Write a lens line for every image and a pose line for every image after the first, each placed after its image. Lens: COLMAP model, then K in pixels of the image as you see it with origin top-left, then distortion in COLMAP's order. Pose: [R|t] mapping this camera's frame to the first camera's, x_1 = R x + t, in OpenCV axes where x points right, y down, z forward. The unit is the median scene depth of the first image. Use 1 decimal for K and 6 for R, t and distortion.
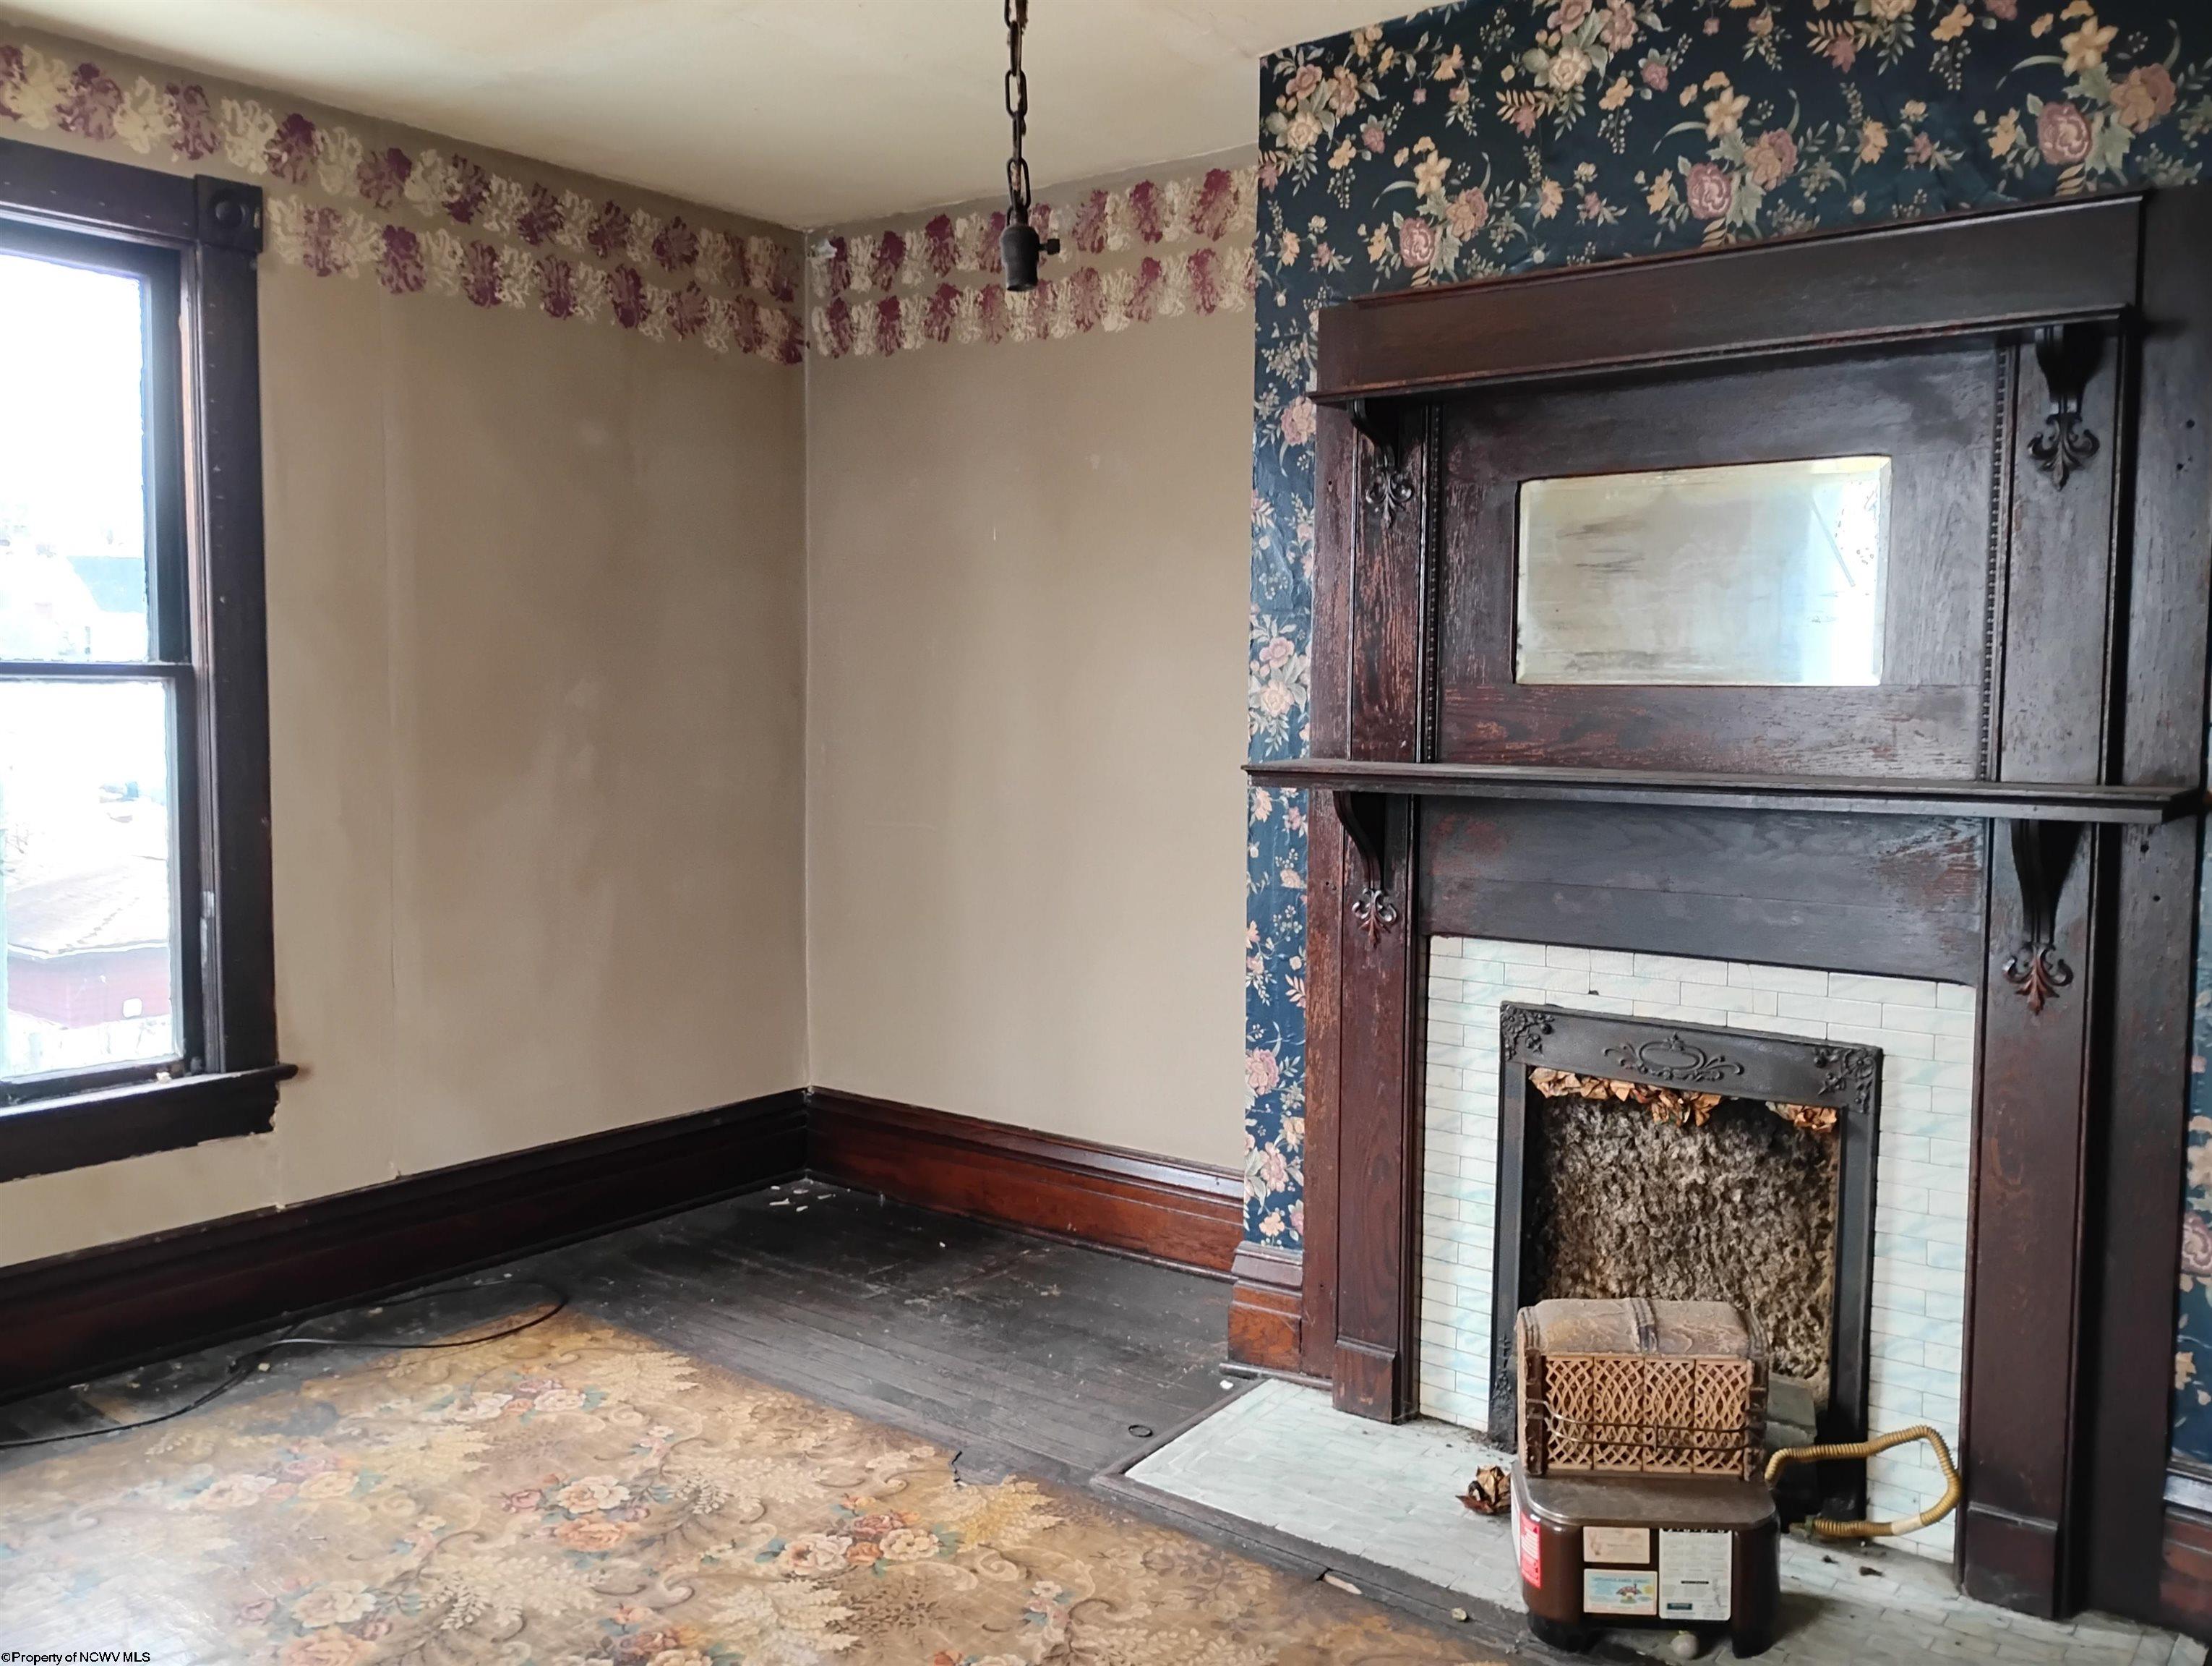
lens RADIAL K [[1831.7, 0, 1106.0], [0, 1831.7, 833.0], [0, 0, 1]] dist [0.007279, -0.001614]
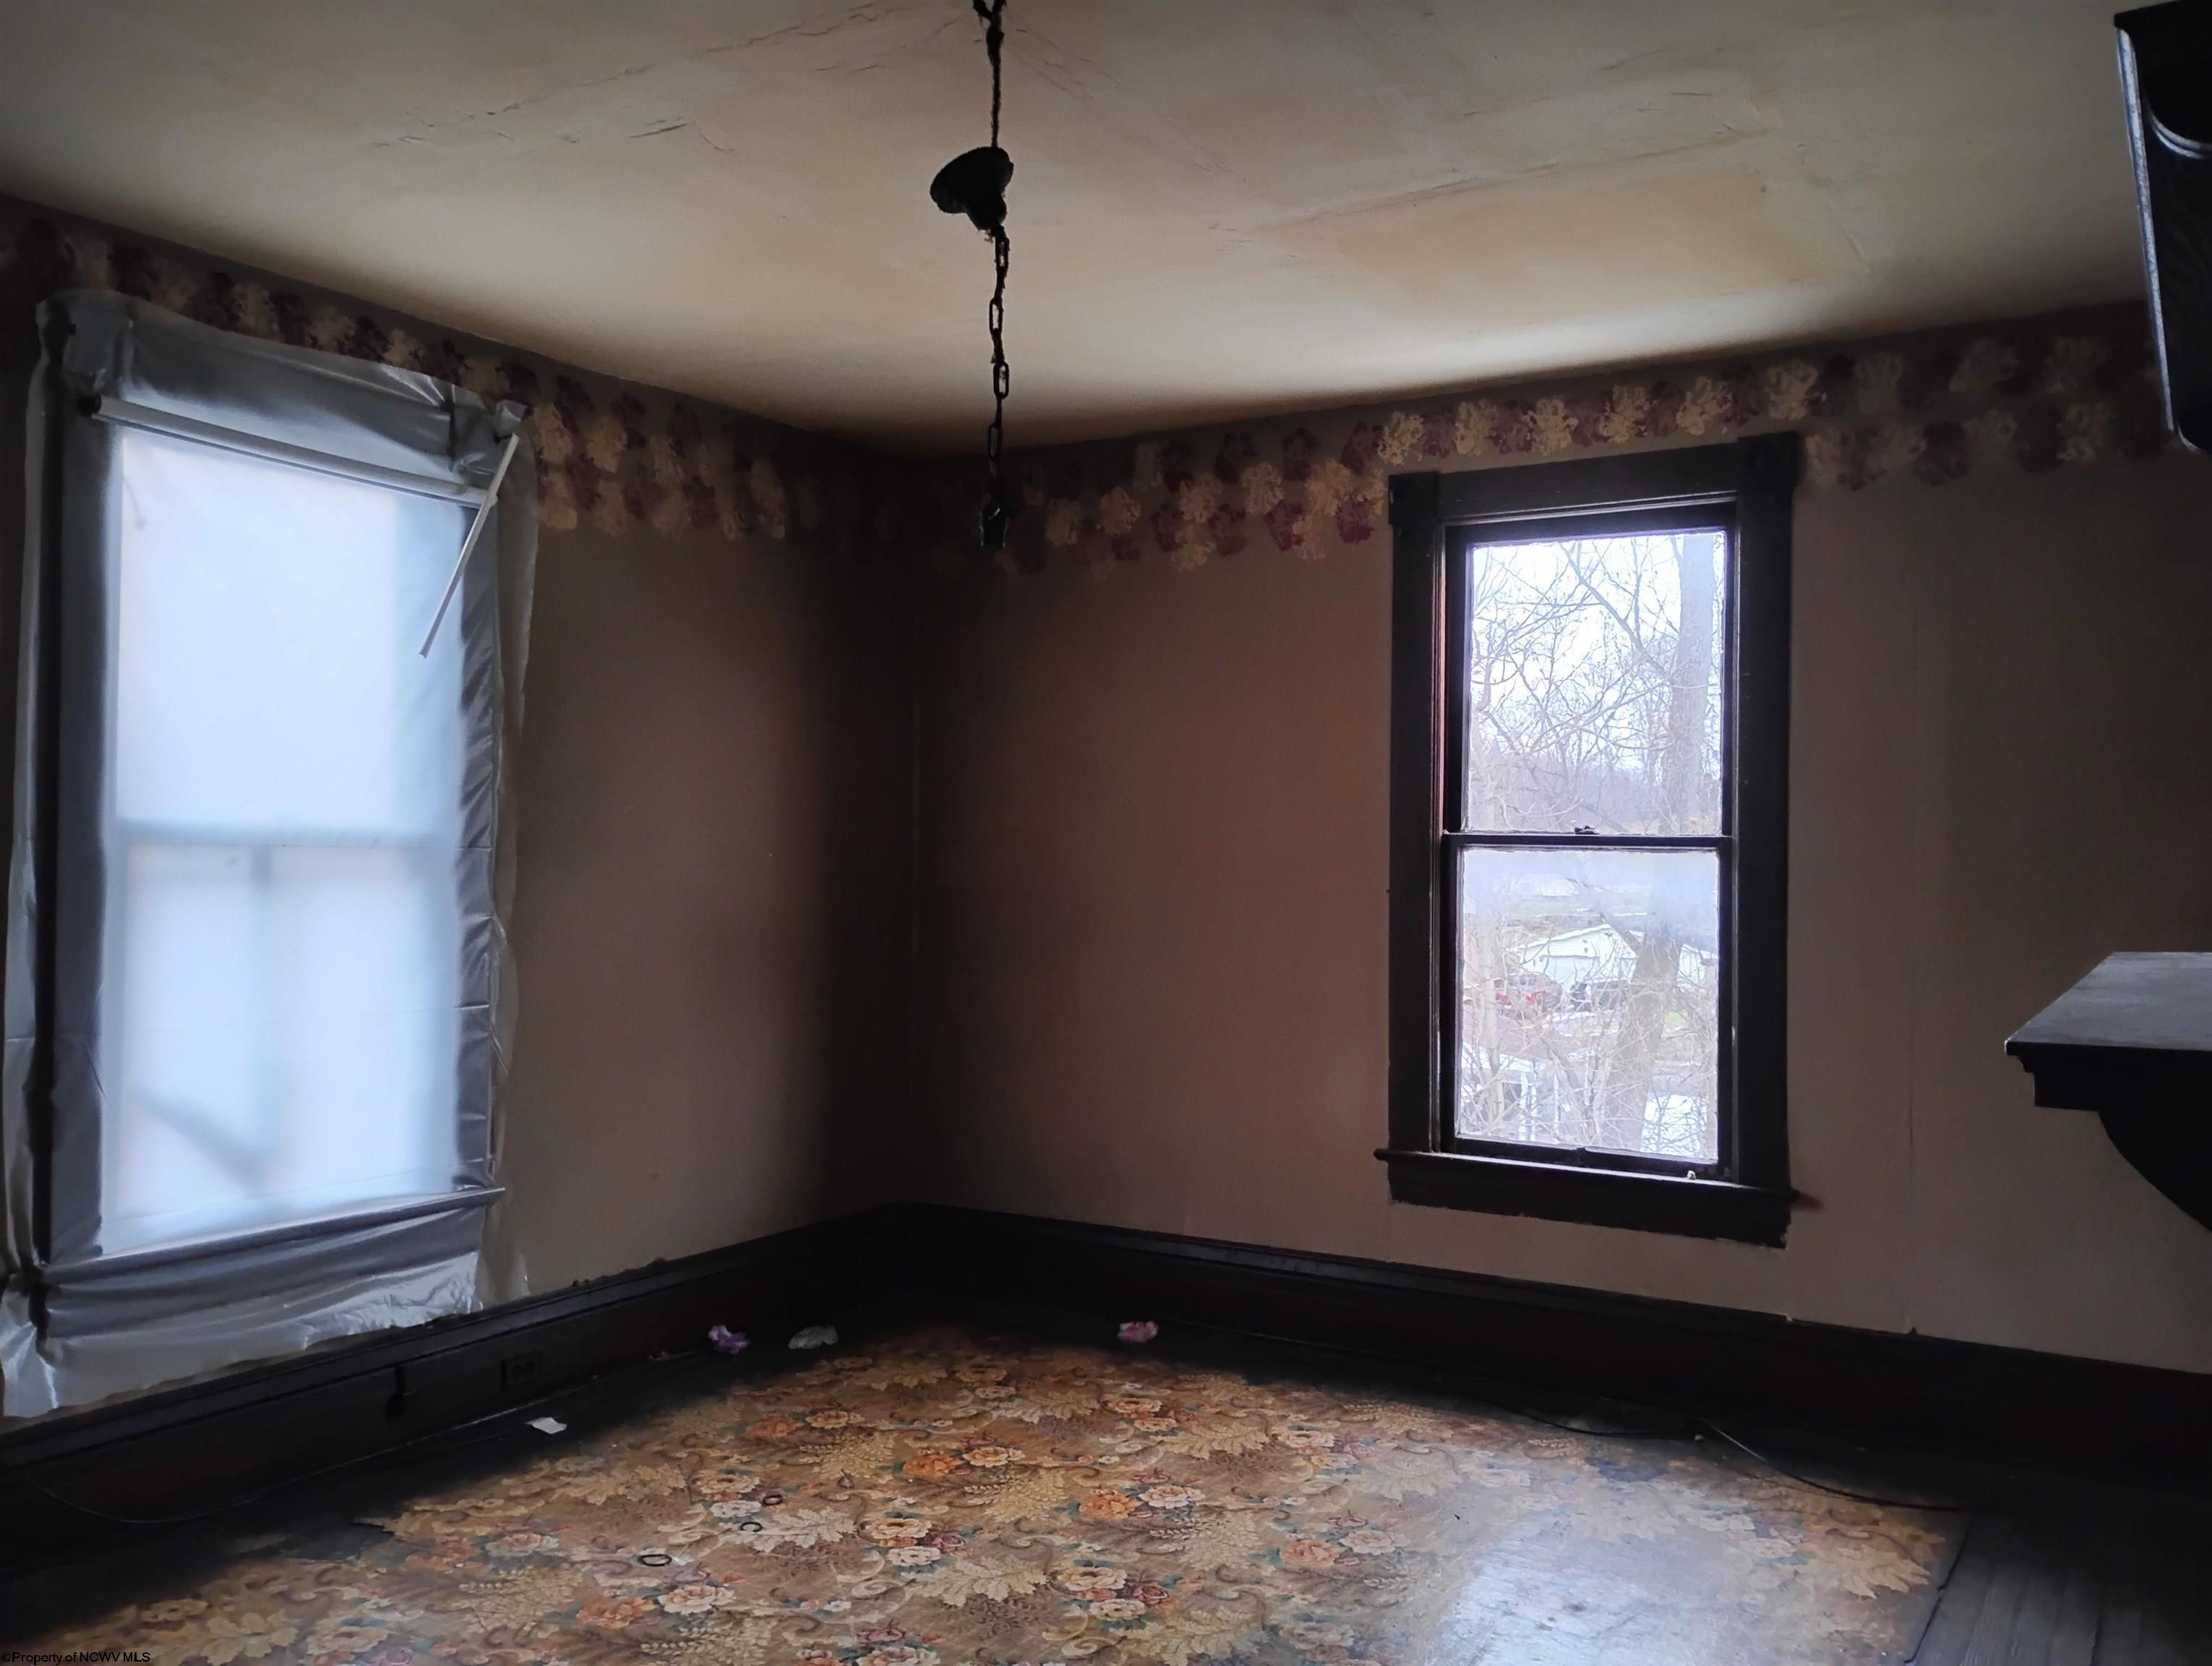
lens RADIAL K [[1831.7, 0, 1106.0], [0, 1831.7, 833.0], [0, 0, 1]] dist [0.007279, -0.001614]
pose [[0.105509, -0.014379, -0.994314, 0.652967], [-0.090520, 0.995605, -0.024003, -0.028050], [0.990290, 0.092538, 0.103744, 0.466713]]
